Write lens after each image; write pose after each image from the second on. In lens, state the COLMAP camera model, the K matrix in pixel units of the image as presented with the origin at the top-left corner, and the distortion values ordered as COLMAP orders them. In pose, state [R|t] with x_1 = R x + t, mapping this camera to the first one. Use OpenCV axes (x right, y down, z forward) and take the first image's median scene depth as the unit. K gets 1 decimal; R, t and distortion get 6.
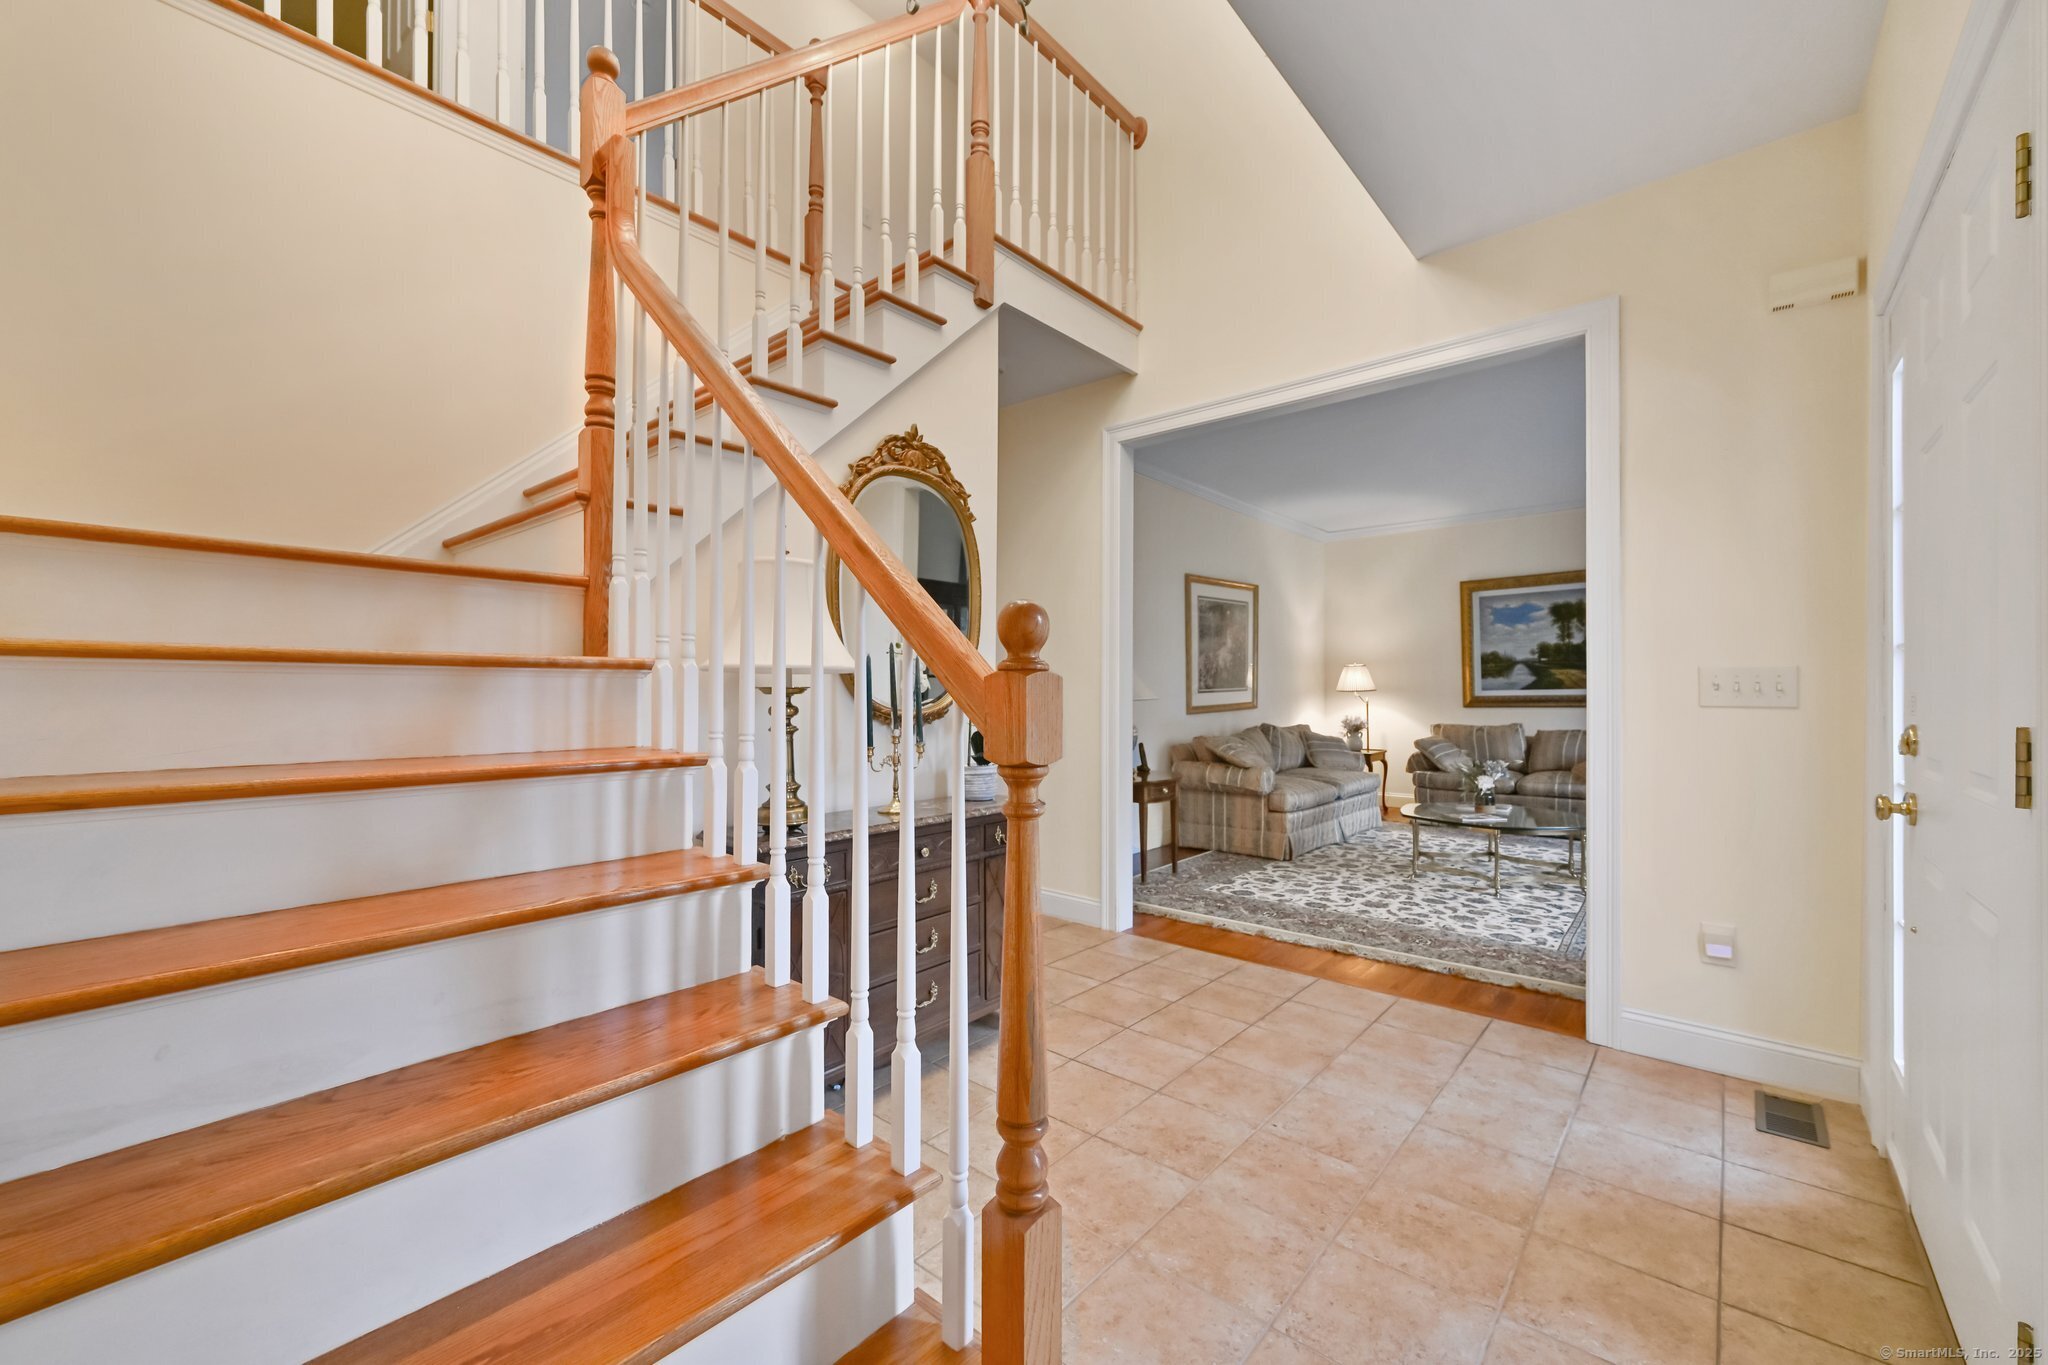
lens RADIAL K [[797.7, 0, 1034.2], [0, 797.7, 679.5], [0, 0, 1]] dist [-0.000108, -0.000043]
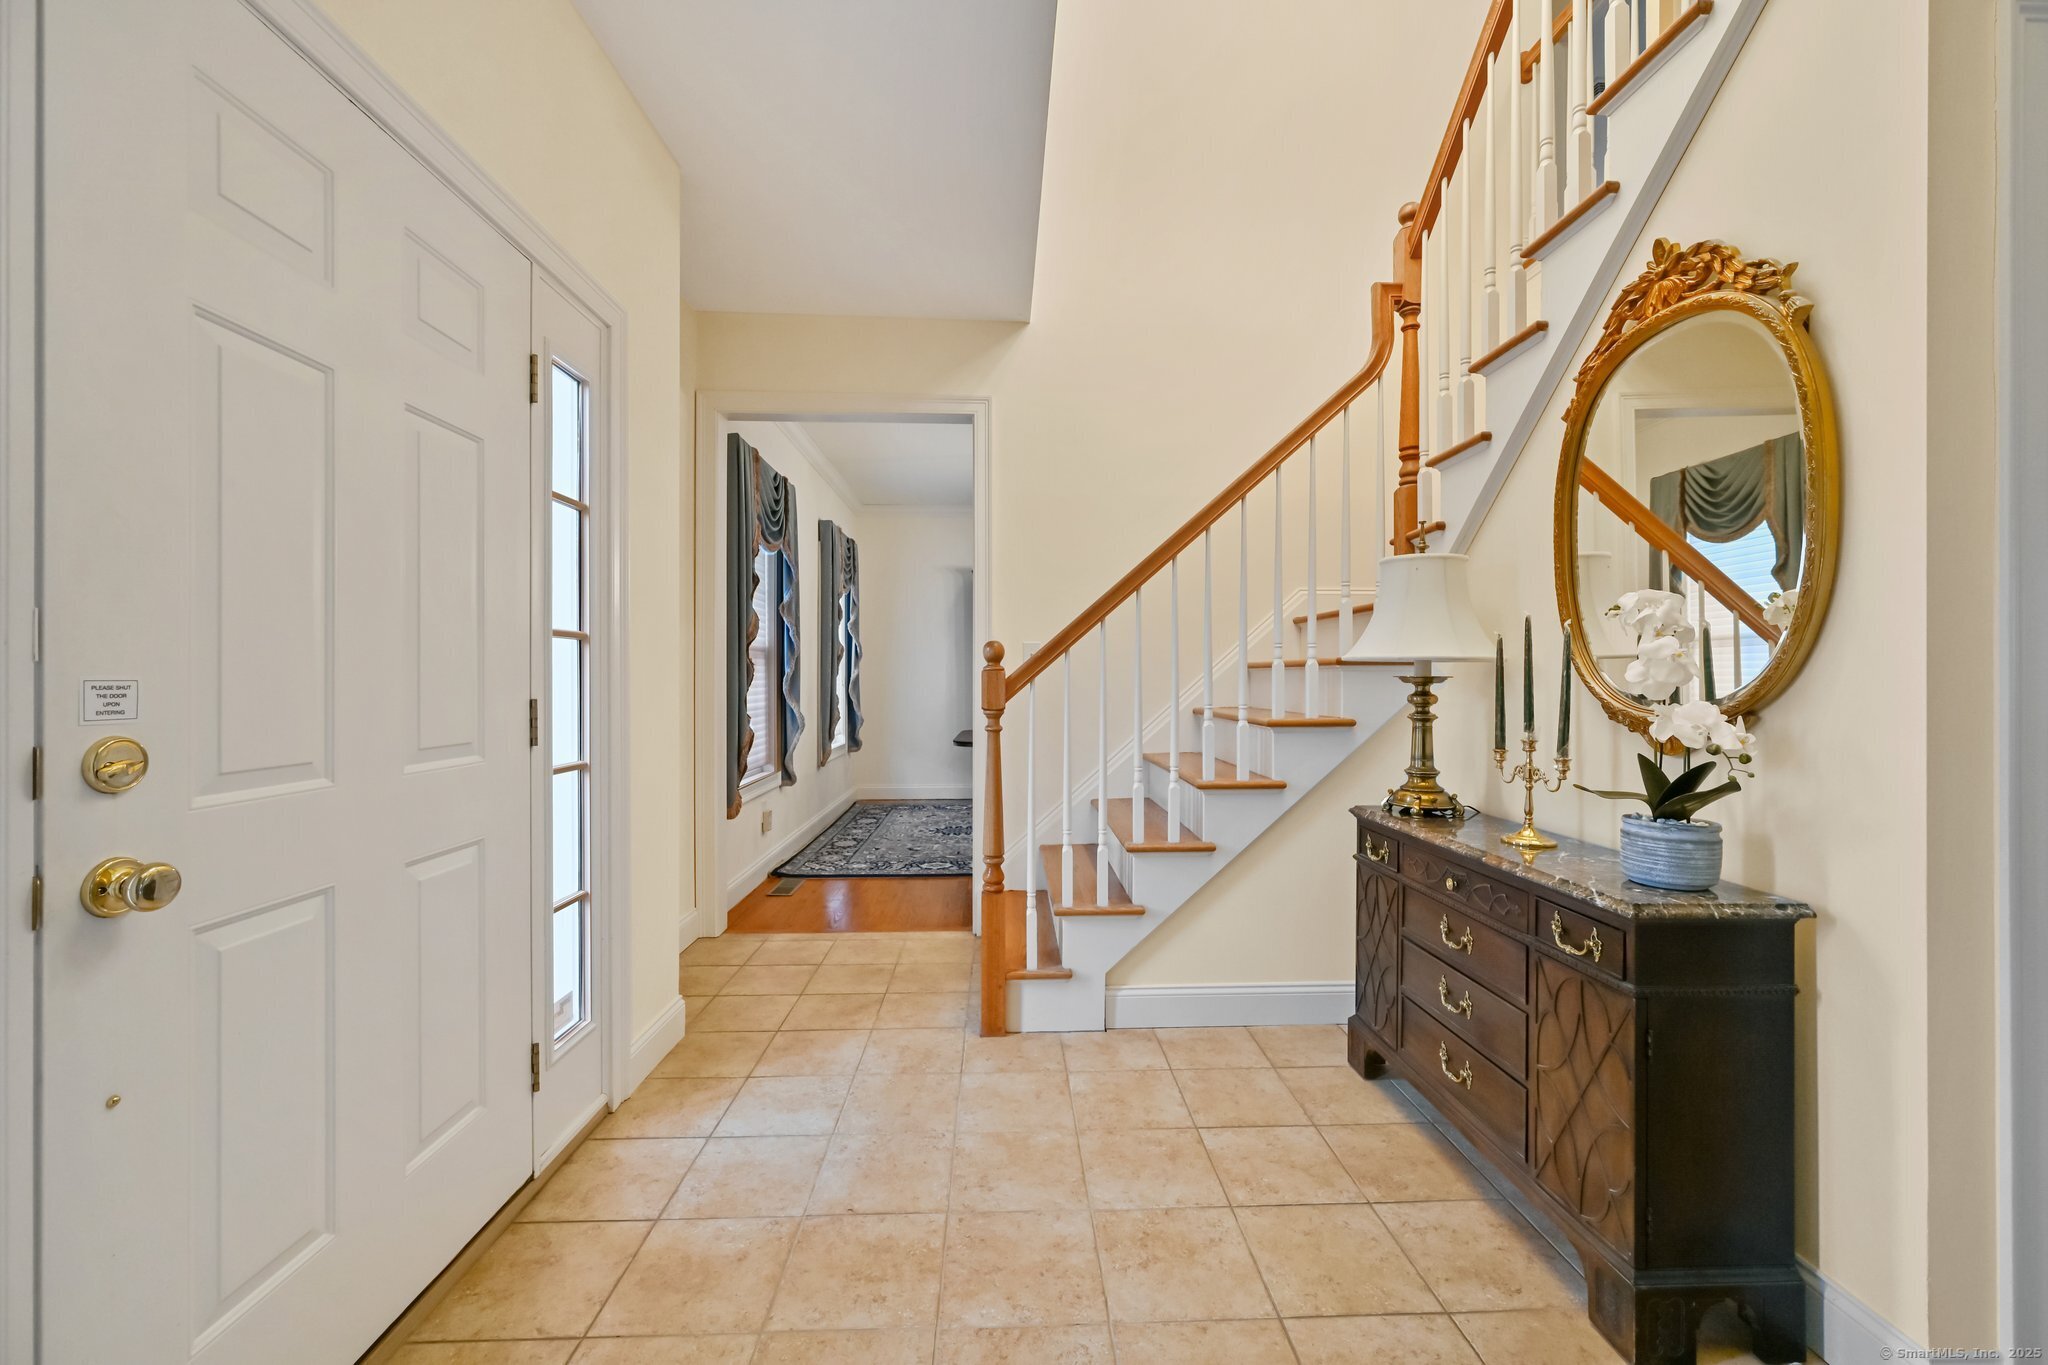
lens RADIAL K [[797.7, 0, 1034.2], [0, 797.7, 679.5], [0, 0, 1]] dist [-0.000108, -0.000043]
pose [[-0.723887, 0.004988, -0.689901, 0.865173], [0.006491, 0.999979, 0.000418, 0.012721], [0.689888, -0.004176, -0.723904, 1.580065]]
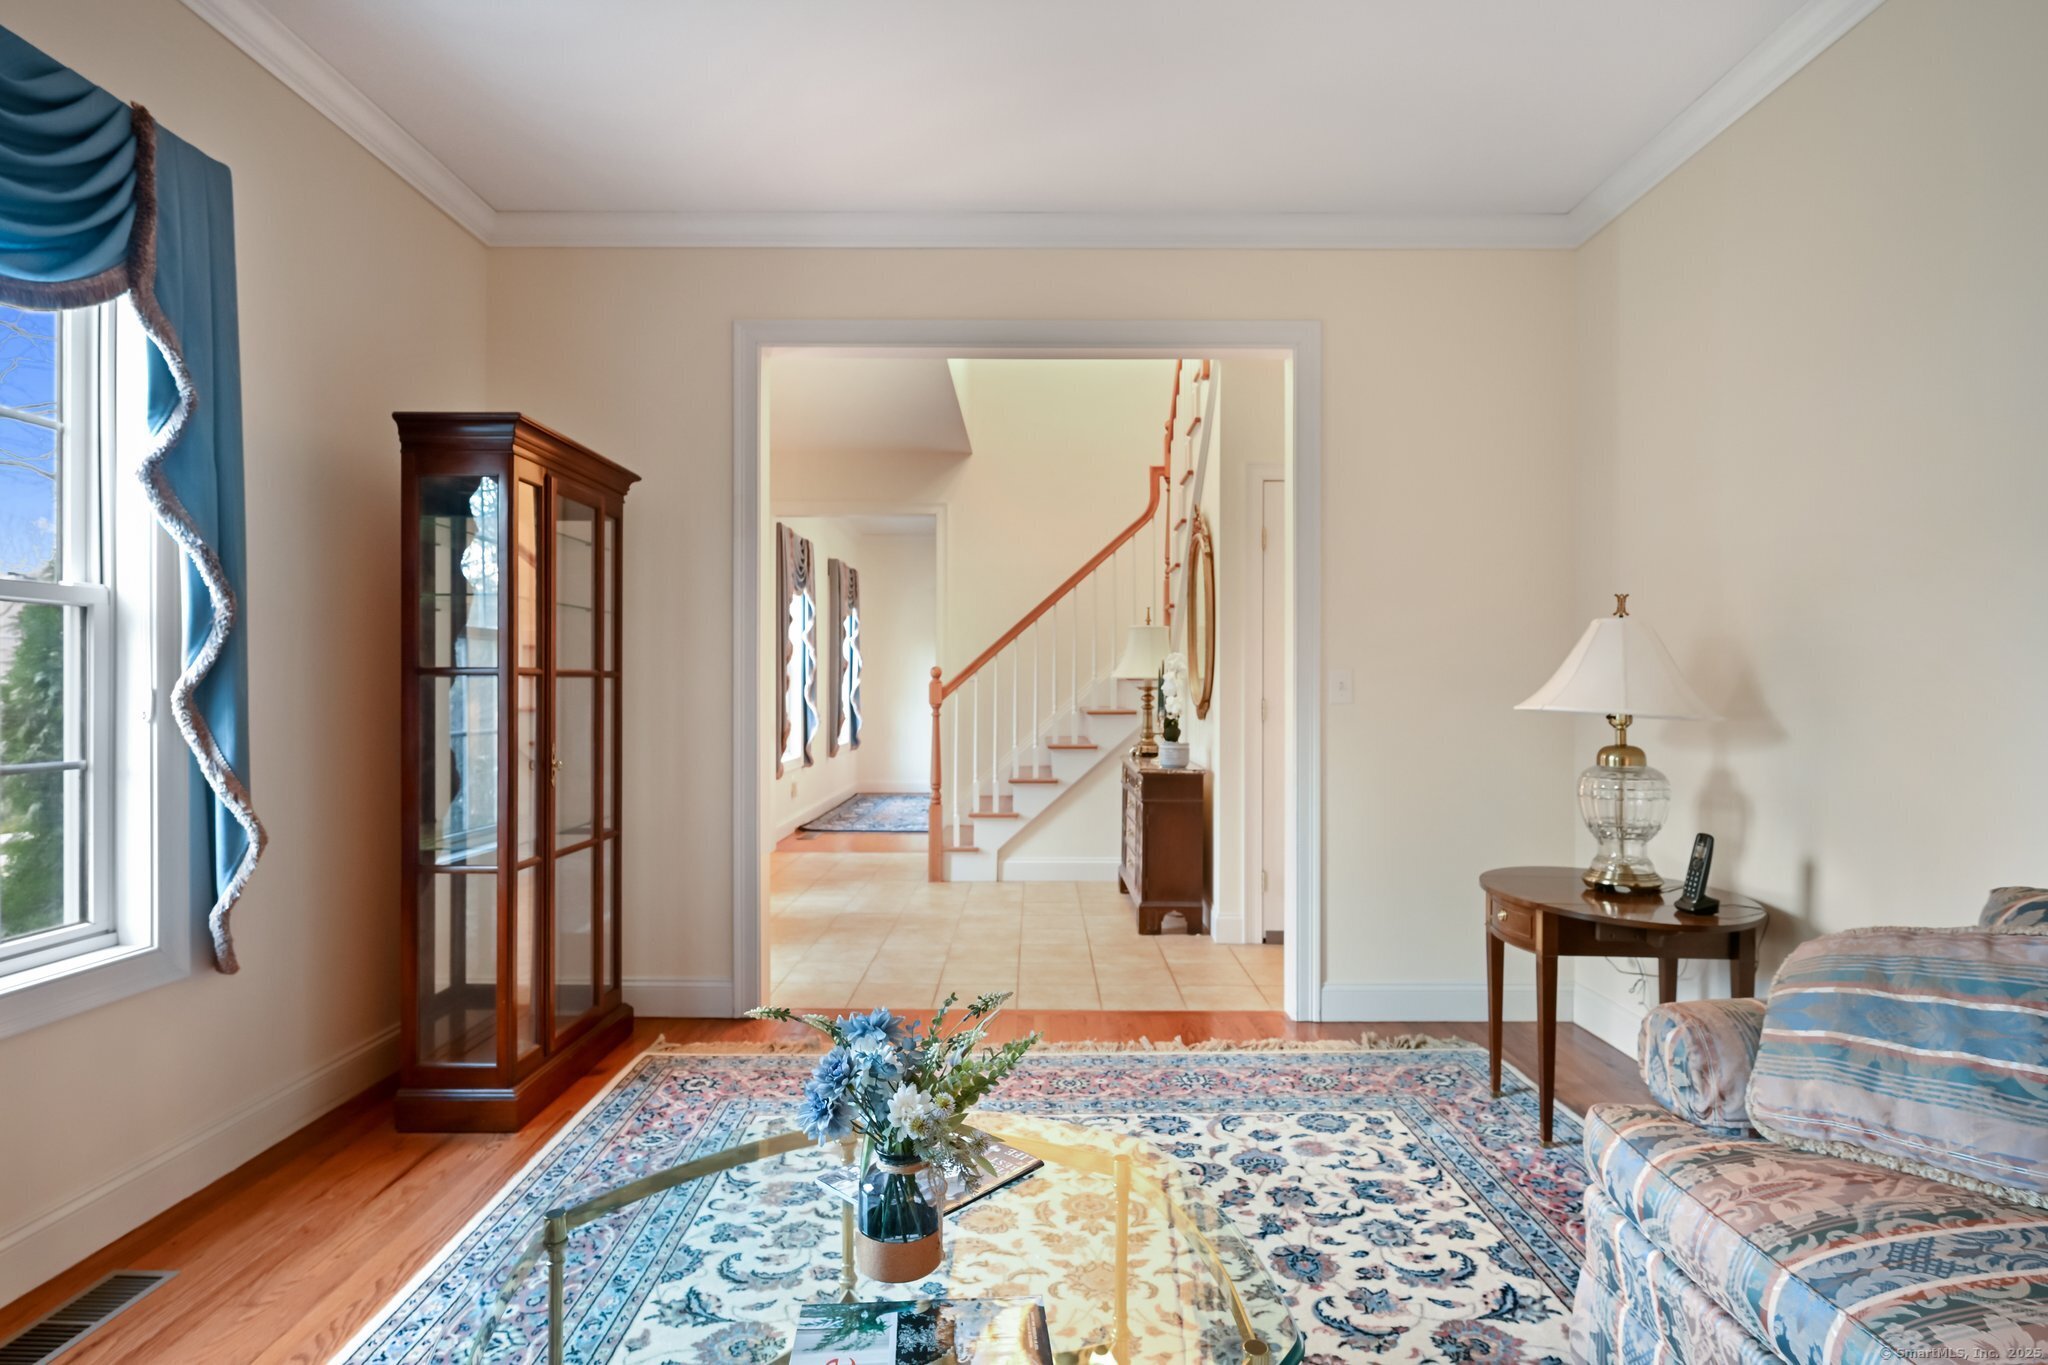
lens RADIAL K [[1043.7, 0, 1024.0], [0, 1043.7, 682.5], [0, 0, 1]] dist [-0.000613, 0.001373]
pose [[-0.760589, 0.002955, -0.649226, 1.864724], [0.006108, 0.999978, -0.002604, 0.006548], [0.649204, -0.005946, -0.760591, 3.173399]]
